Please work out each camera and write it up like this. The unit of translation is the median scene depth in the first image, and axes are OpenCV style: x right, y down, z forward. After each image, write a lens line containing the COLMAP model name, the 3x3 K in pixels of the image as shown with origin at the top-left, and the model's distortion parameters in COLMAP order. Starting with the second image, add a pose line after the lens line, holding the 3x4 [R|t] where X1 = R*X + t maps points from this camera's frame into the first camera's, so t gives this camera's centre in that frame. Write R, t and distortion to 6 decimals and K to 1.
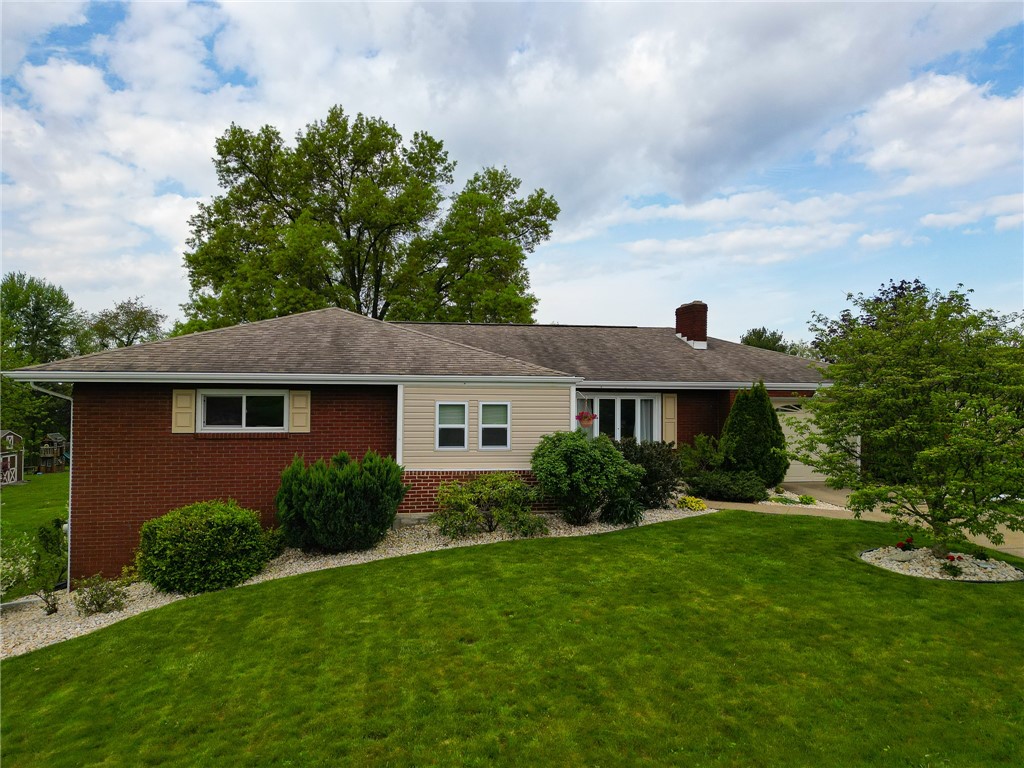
lens RADIAL K [[721.0, 0, 512.0], [0, 721.0, 384.0], [0, 0, 1]] dist [0.056681, 0.000707]
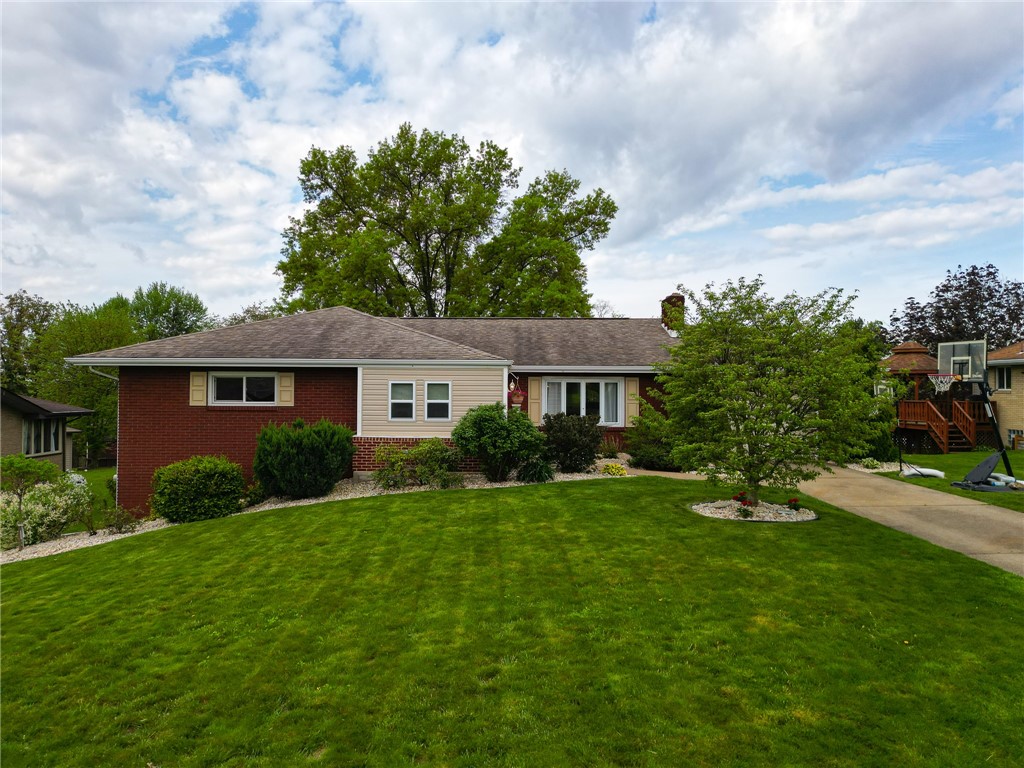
lens RADIAL K [[719.3, 0, 512.0], [0, 719.3, 384.0], [0, 0, 1]] dist [0.089863, 0.002276]
pose [[0.985616, -0.003148, -0.168969, 0.108620], [0.003766, 0.999987, 0.003341, 0.009232], [0.168956, -0.003929, 0.985616, -0.061255]]
